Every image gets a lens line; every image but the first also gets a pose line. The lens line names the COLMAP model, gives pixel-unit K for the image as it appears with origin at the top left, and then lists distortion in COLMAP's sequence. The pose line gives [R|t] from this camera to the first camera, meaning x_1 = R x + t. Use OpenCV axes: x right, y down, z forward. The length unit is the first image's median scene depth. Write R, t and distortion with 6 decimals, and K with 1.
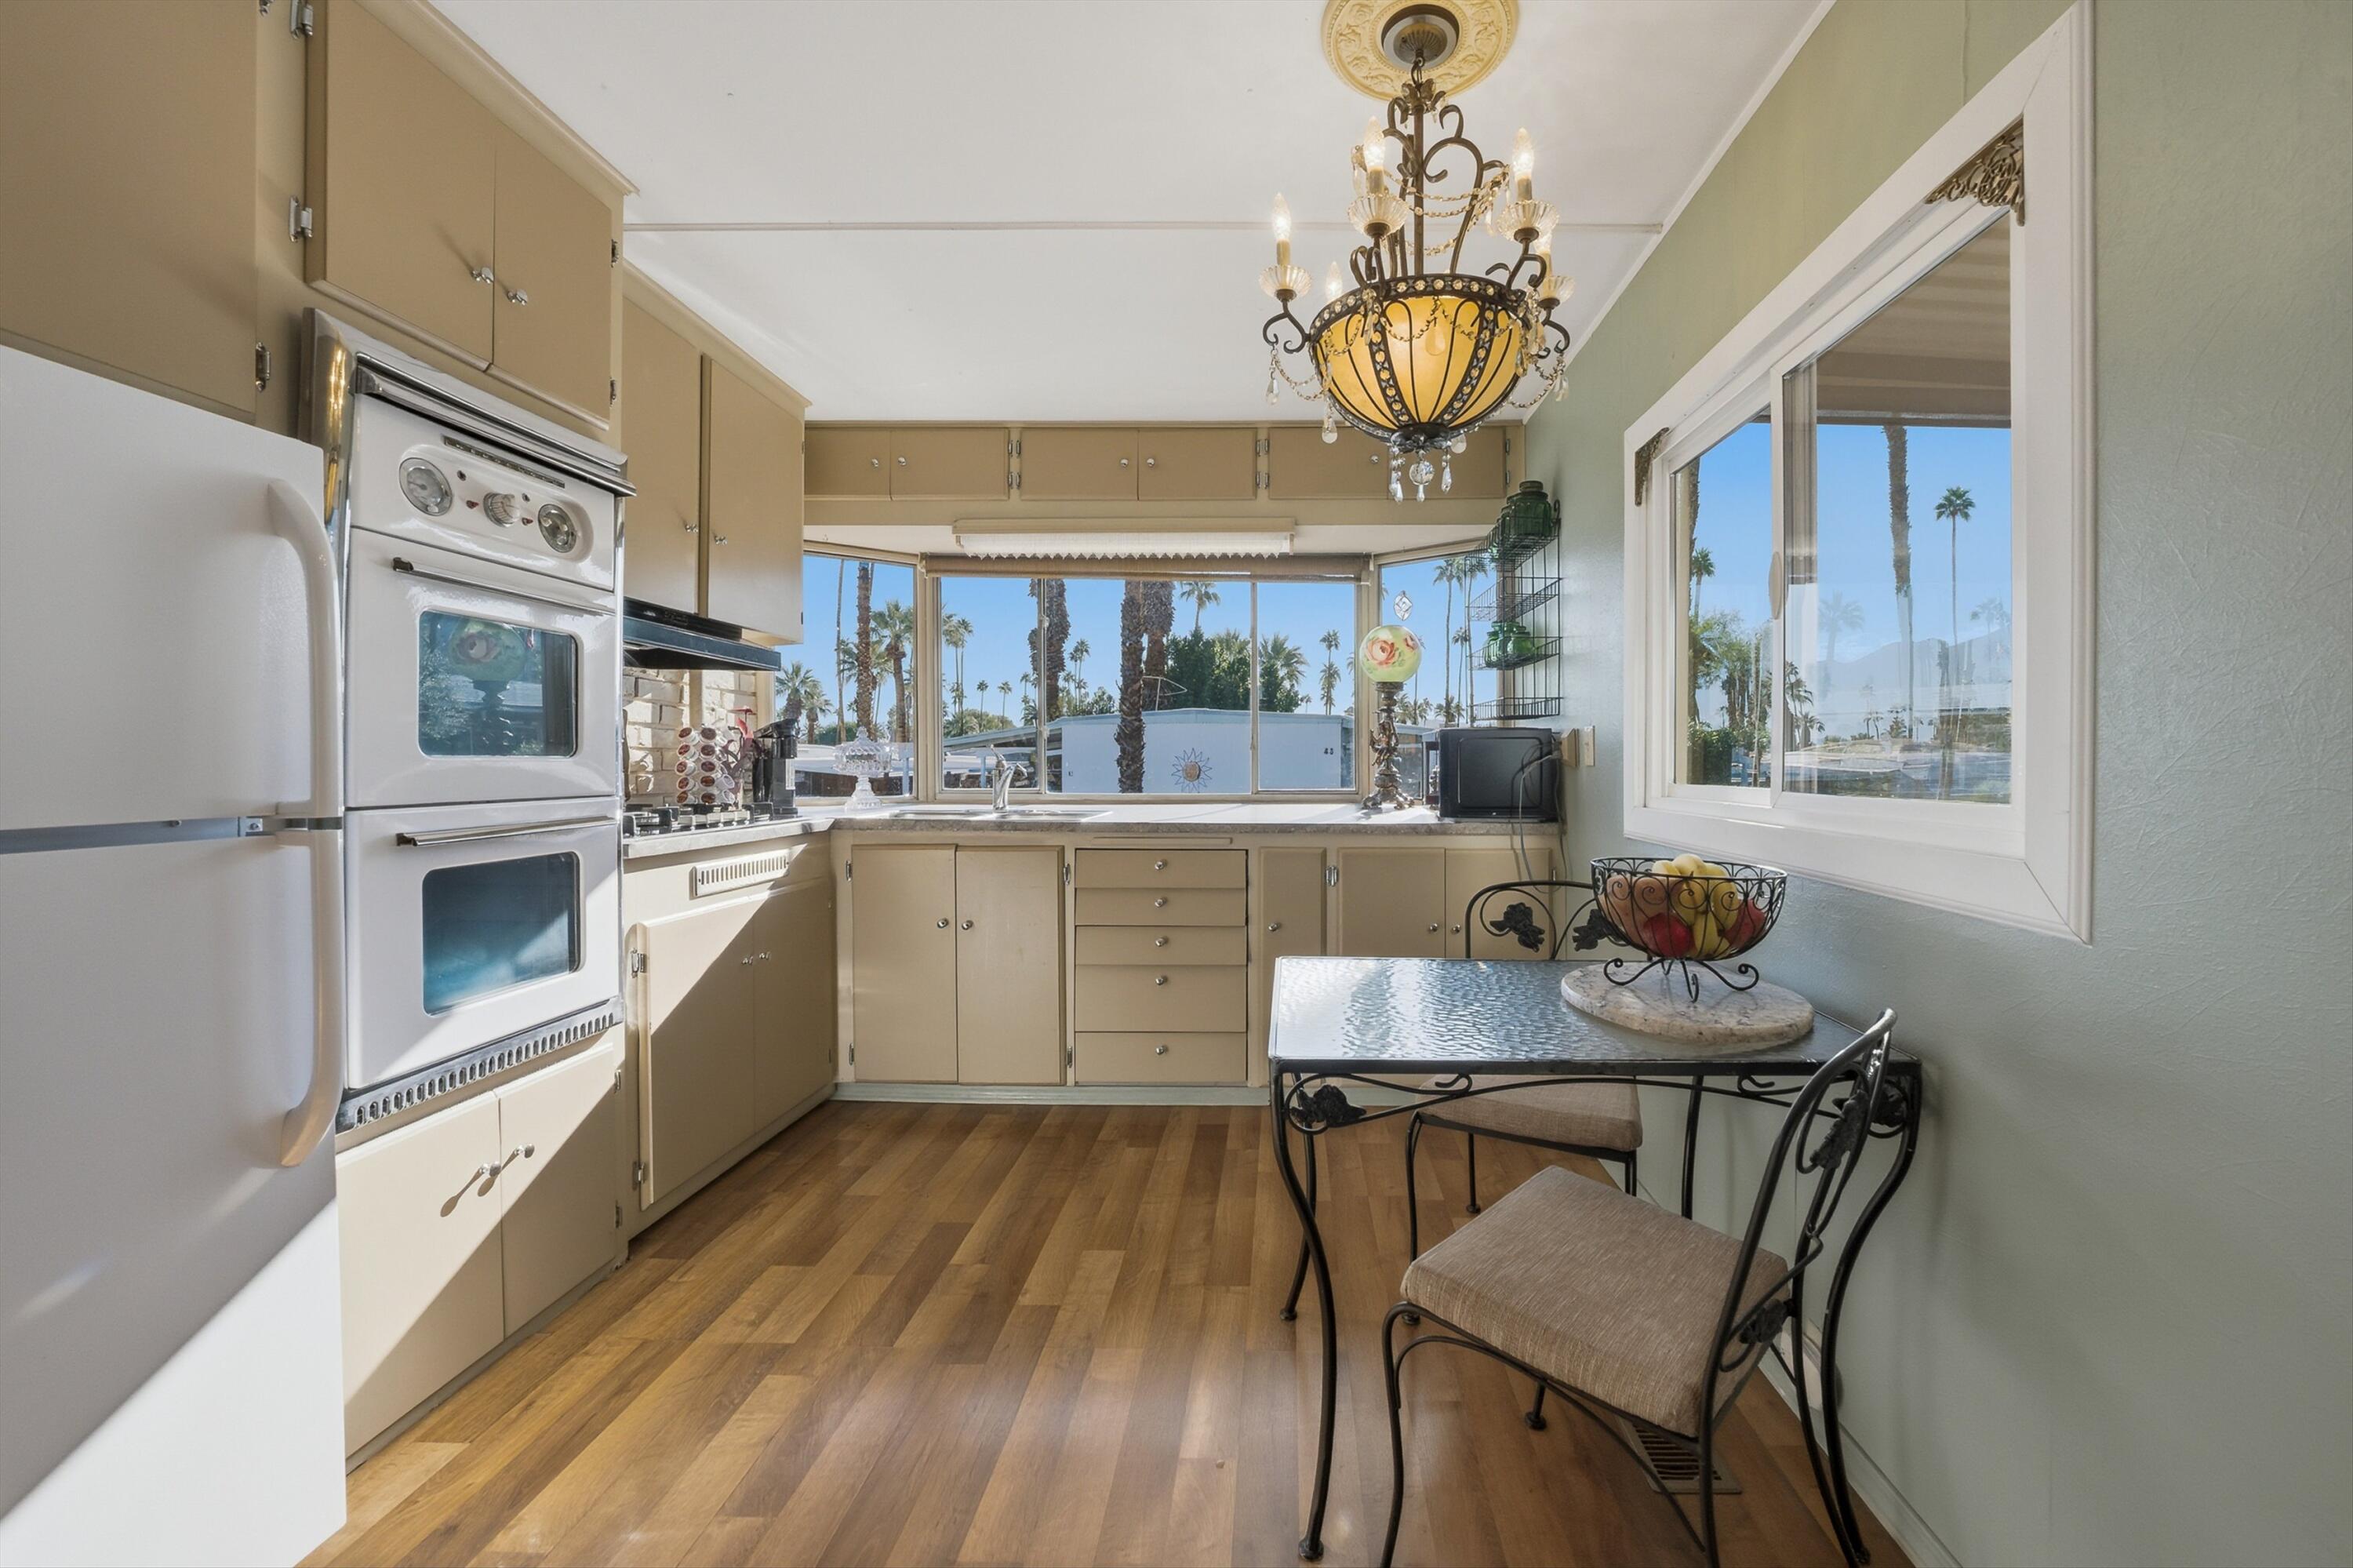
lens RADIAL K [[1043.6, 0, 1324.5], [0, 1043.6, 786.8], [0, 0, 1]] dist [-0.030098, -0.000109]
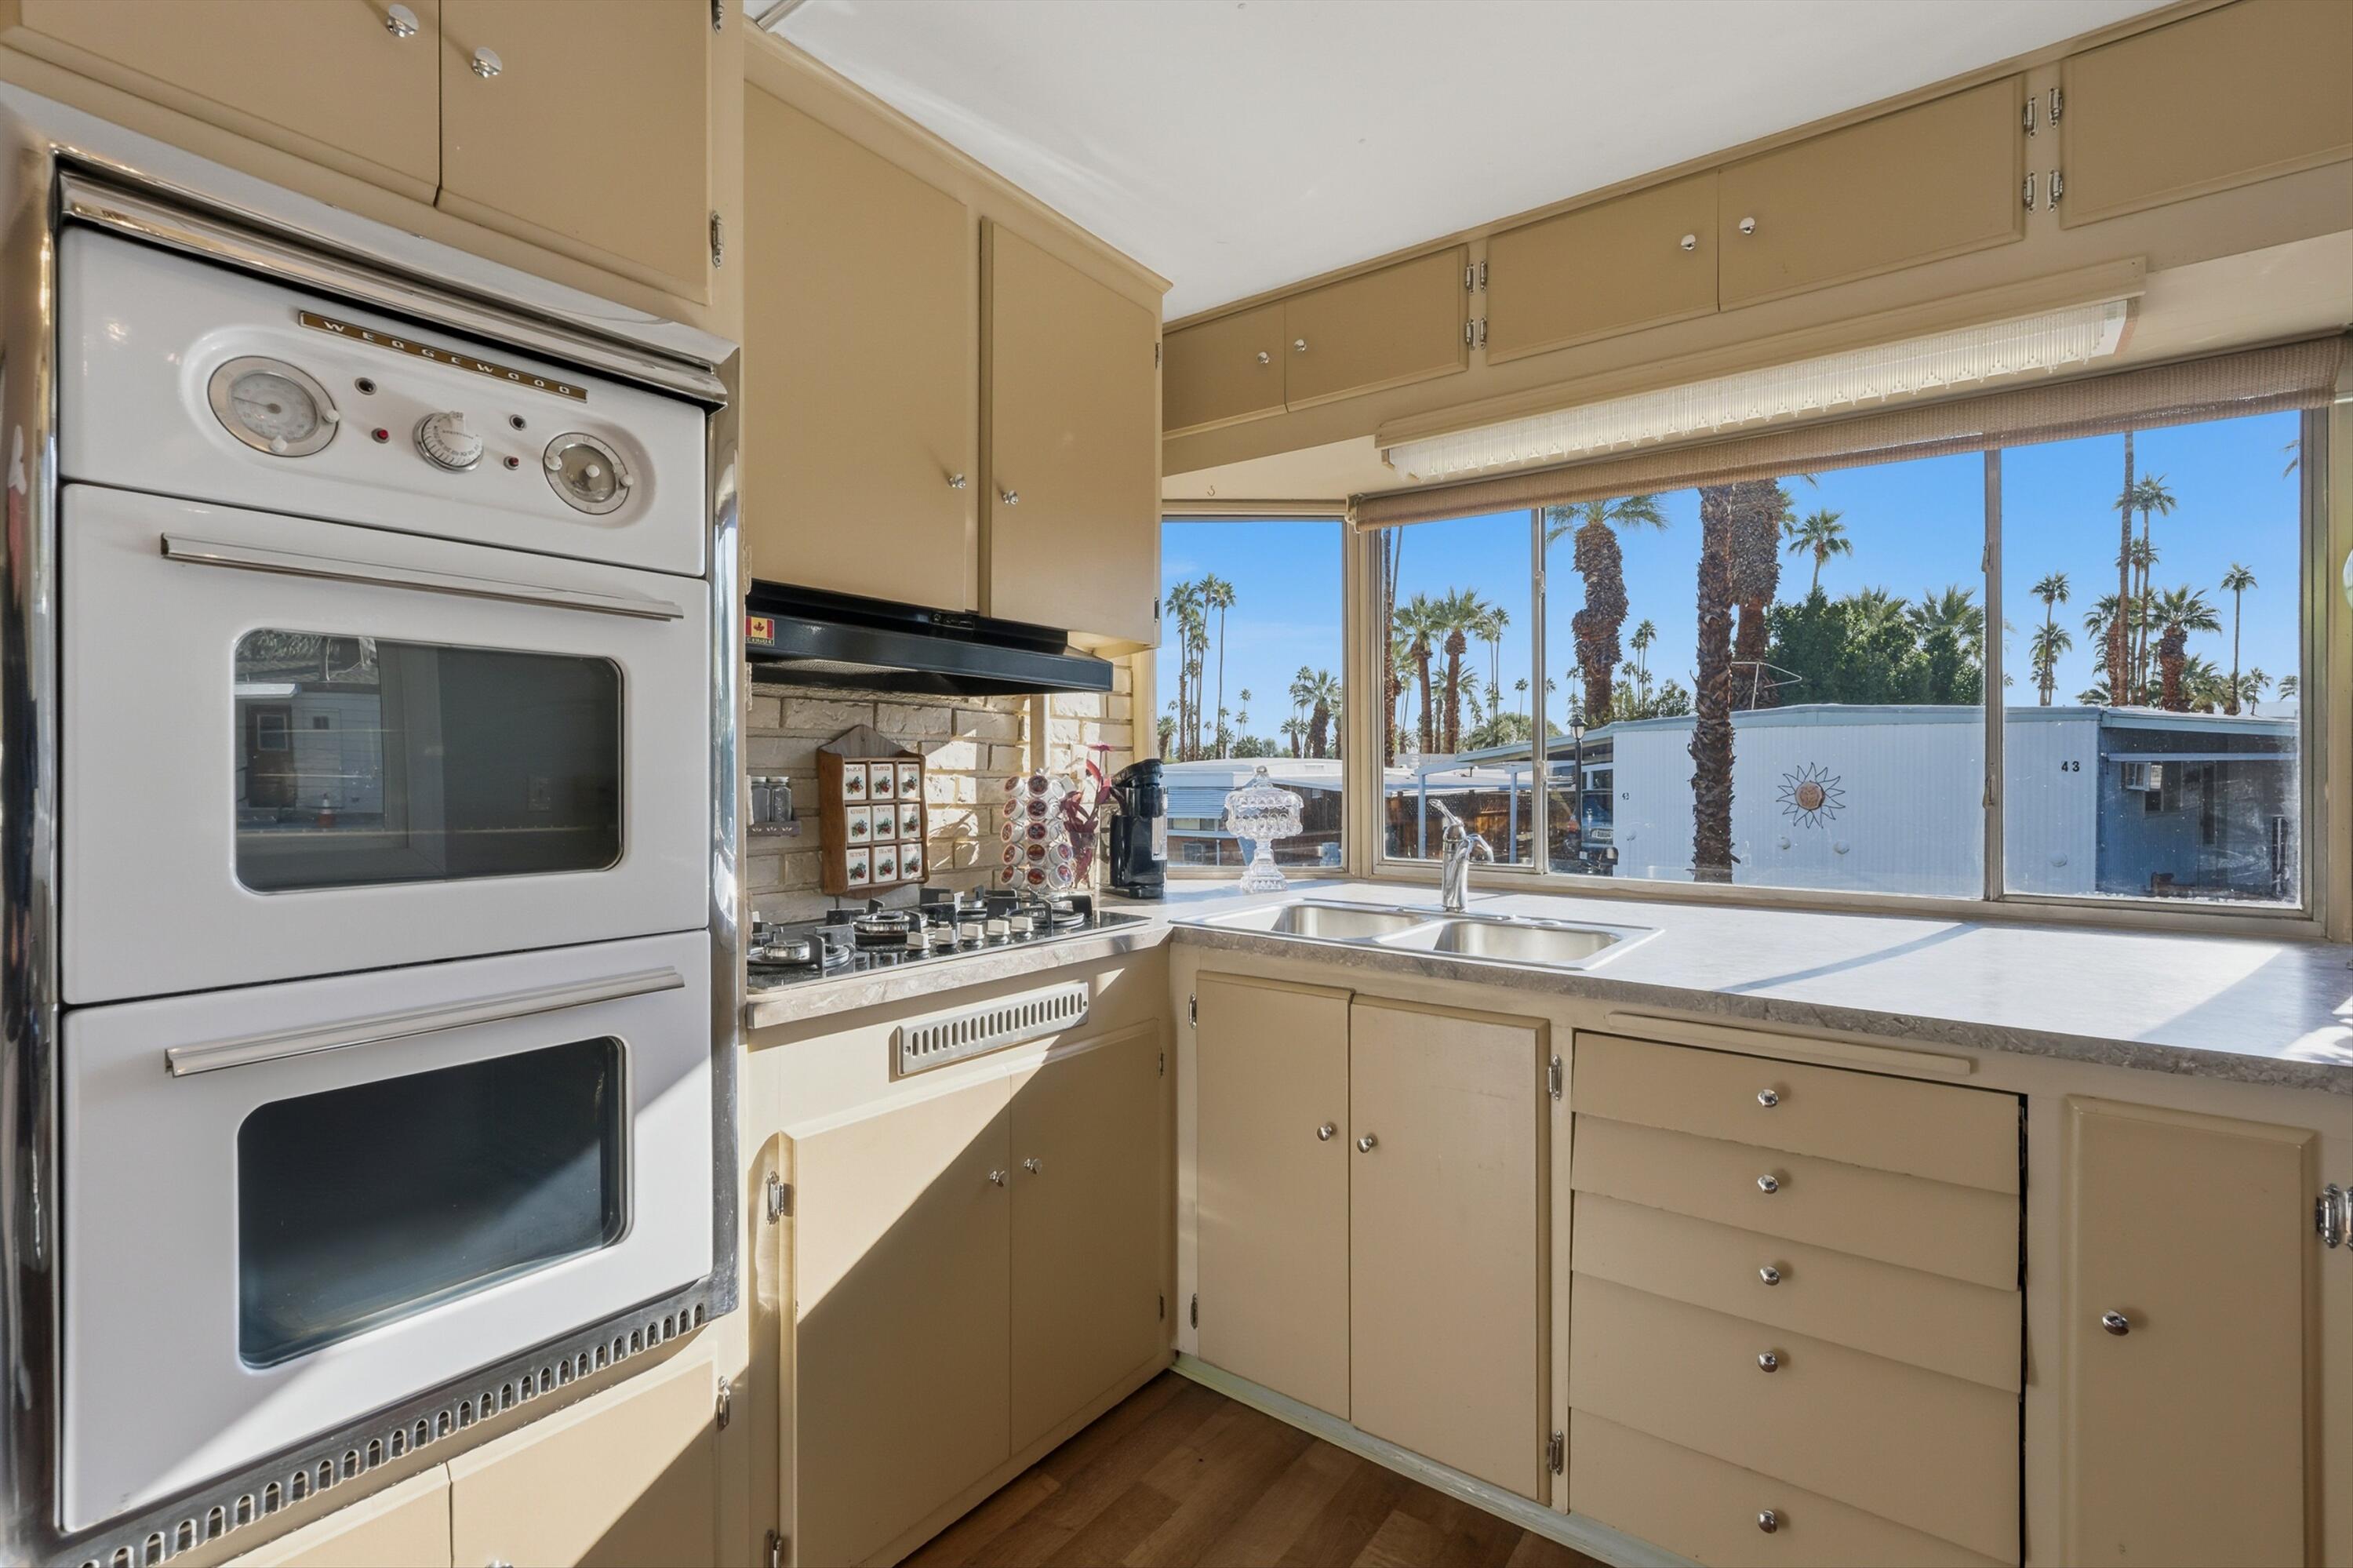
lens RADIAL K [[1067.1, 0, 1164.6], [0, 1067.1, 773.1], [0, 0, 1]] dist [-0.003502, 0.000122]
pose [[0.788982, 0.000593, -0.614415, -0.083676], [-0.007742, 0.999930, -0.008977, -0.054292], [0.614367, 0.011840, 0.788932, 0.486604]]
